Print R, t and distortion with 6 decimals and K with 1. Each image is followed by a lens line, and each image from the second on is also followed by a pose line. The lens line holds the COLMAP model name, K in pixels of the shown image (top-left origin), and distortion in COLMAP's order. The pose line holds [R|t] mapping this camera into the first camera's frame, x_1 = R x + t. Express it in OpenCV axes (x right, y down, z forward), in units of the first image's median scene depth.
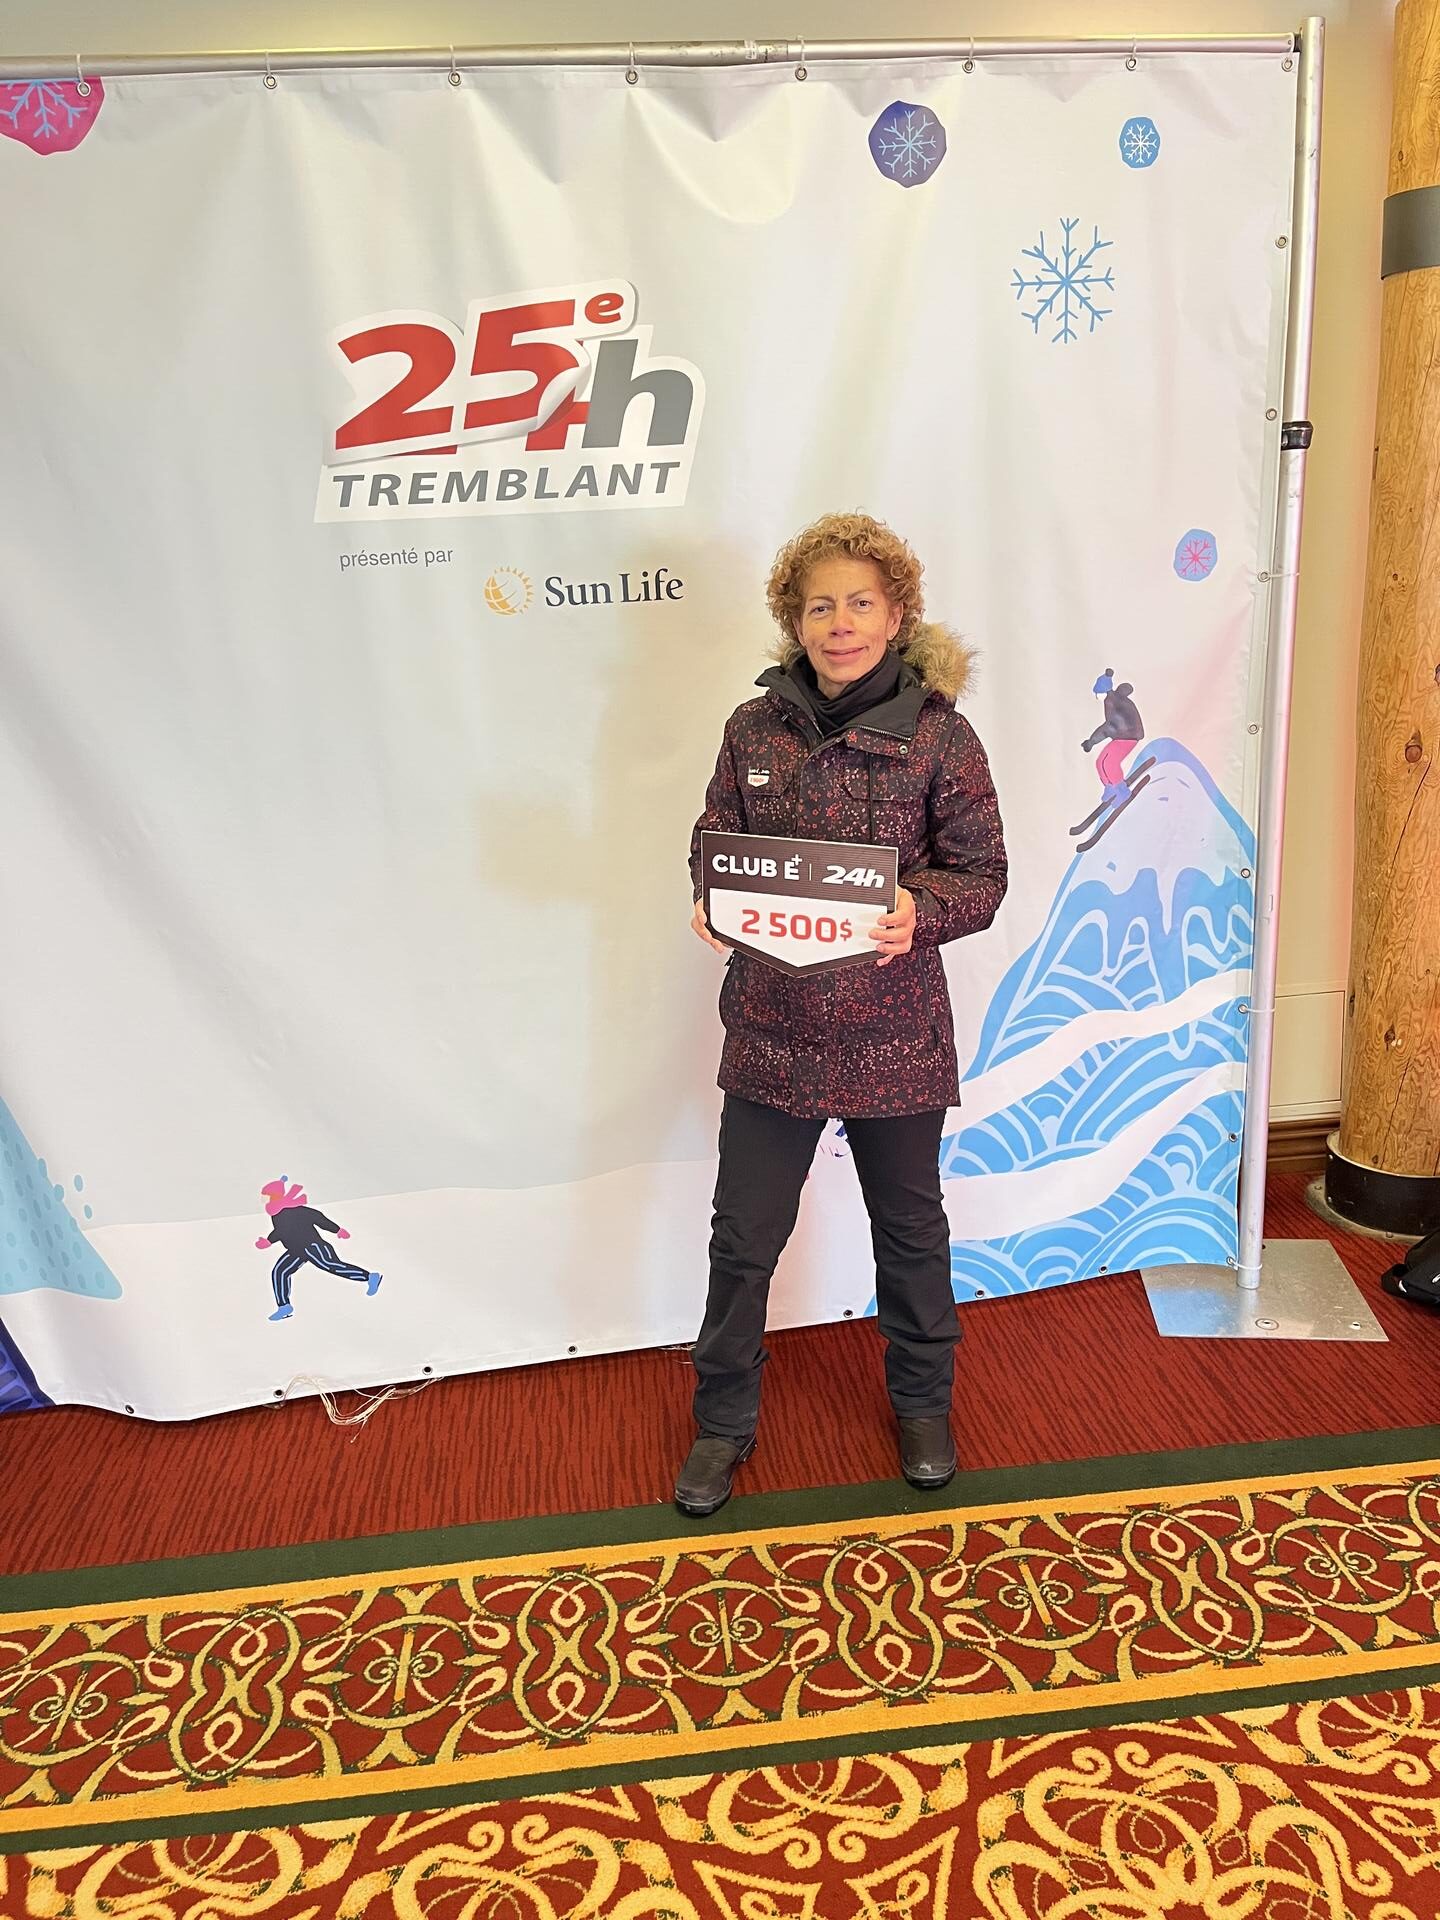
lens RADIAL K [[1454.7, 0, 726.1], [0, 1454.7, 946.6], [0, 0, 1]] dist [0.102418, -0.138188]
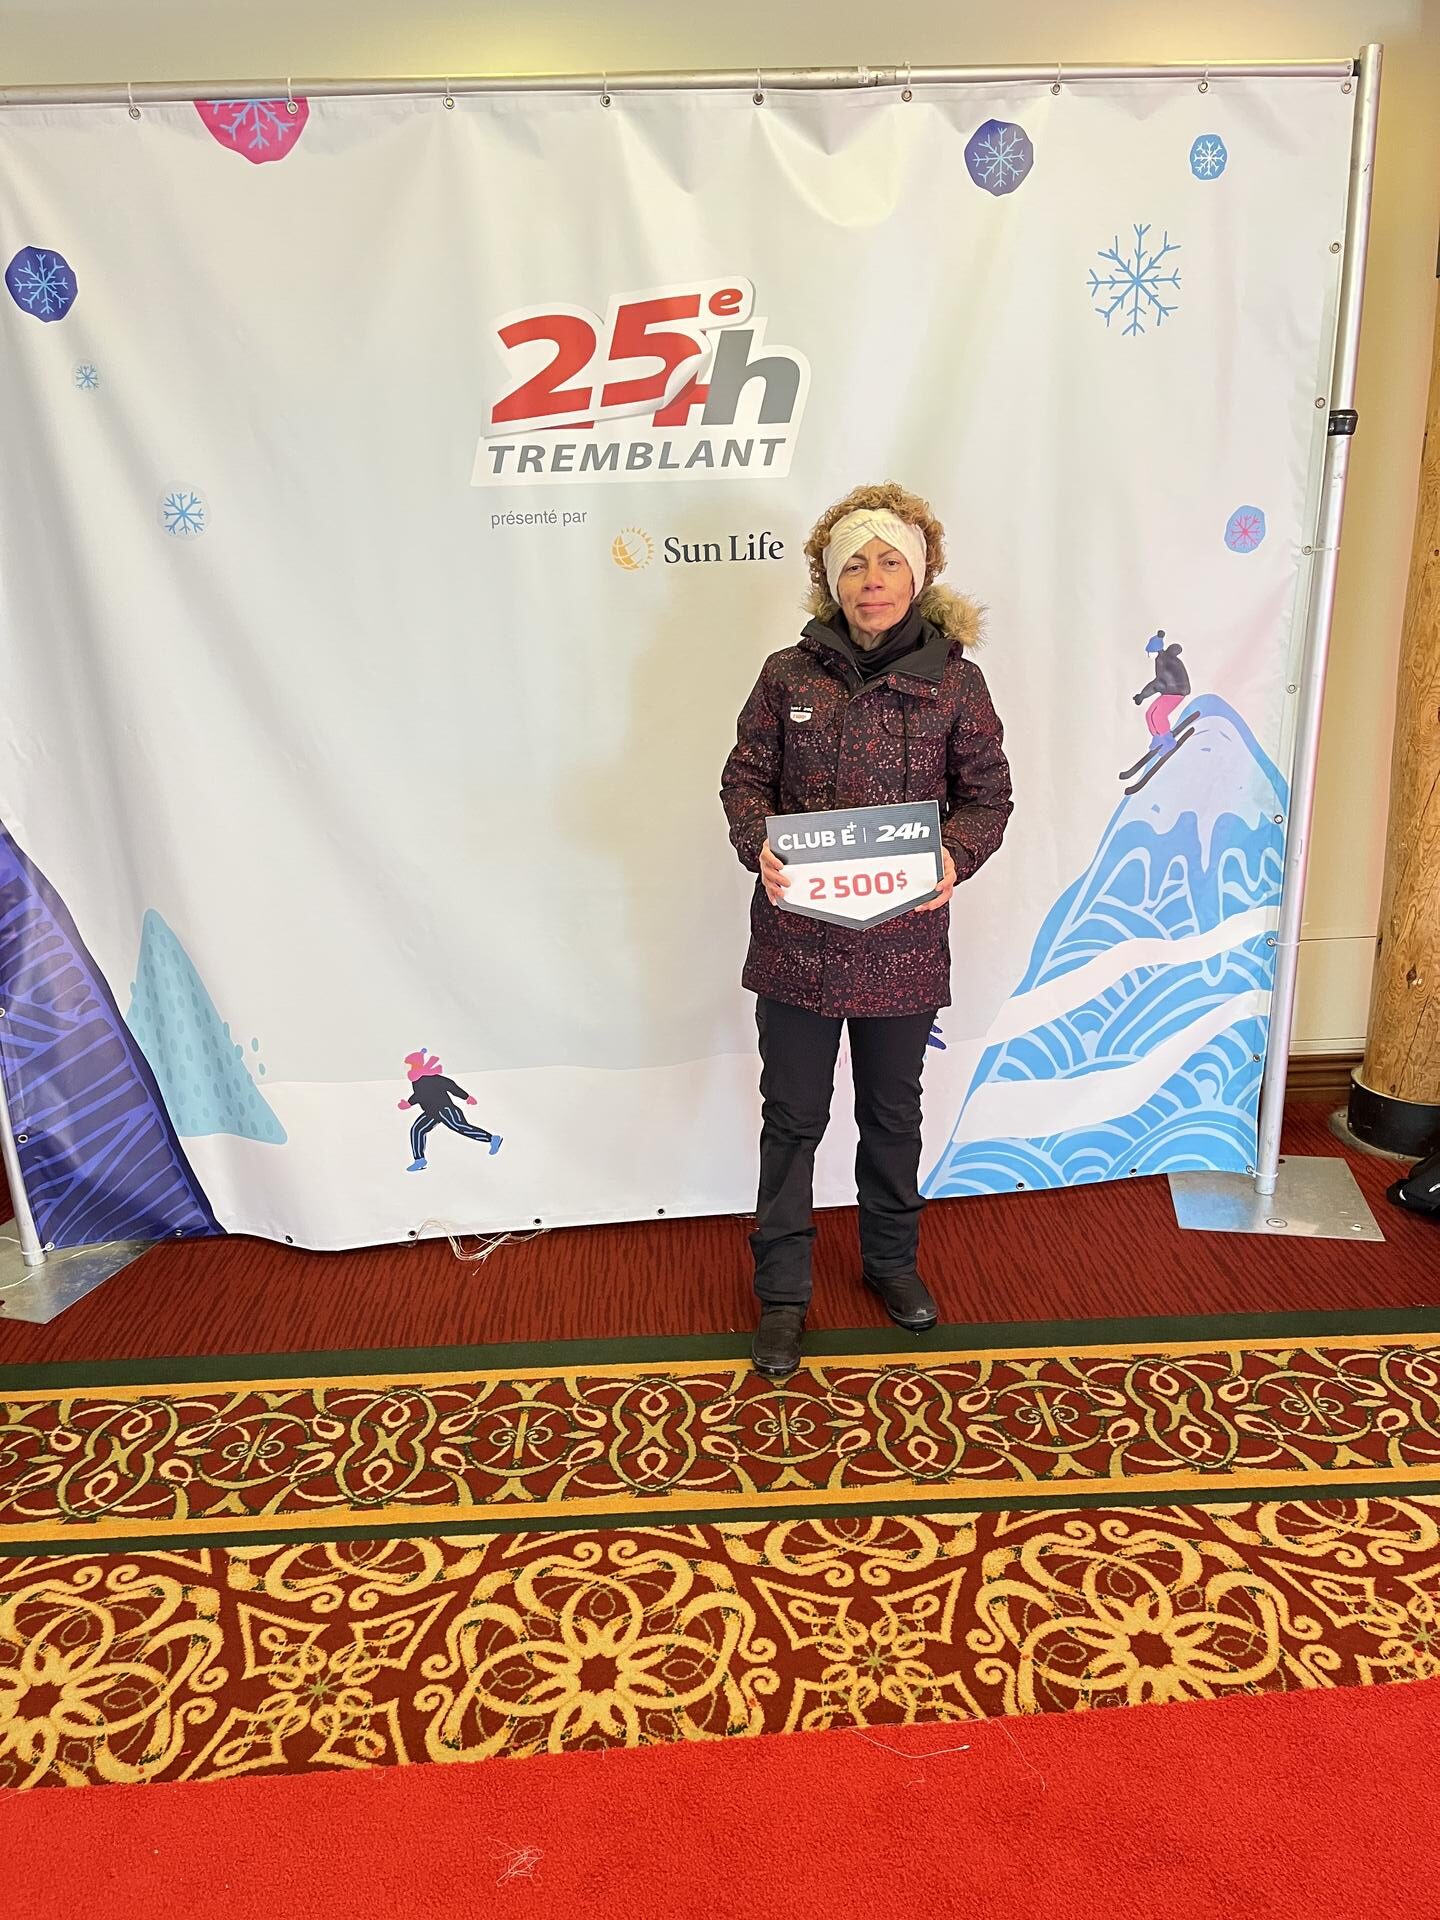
lens RADIAL K [[1468.3, 0, 713.5], [0, 1468.3, 967.2], [0, 0, 1]] dist [0.079527, -0.091124]
pose [[0.997136, 0.041336, -0.063330, 0.002986], [-0.038742, 0.998381, 0.041657, 0.040234], [0.064949, -0.039084, 0.997123, -0.191760]]
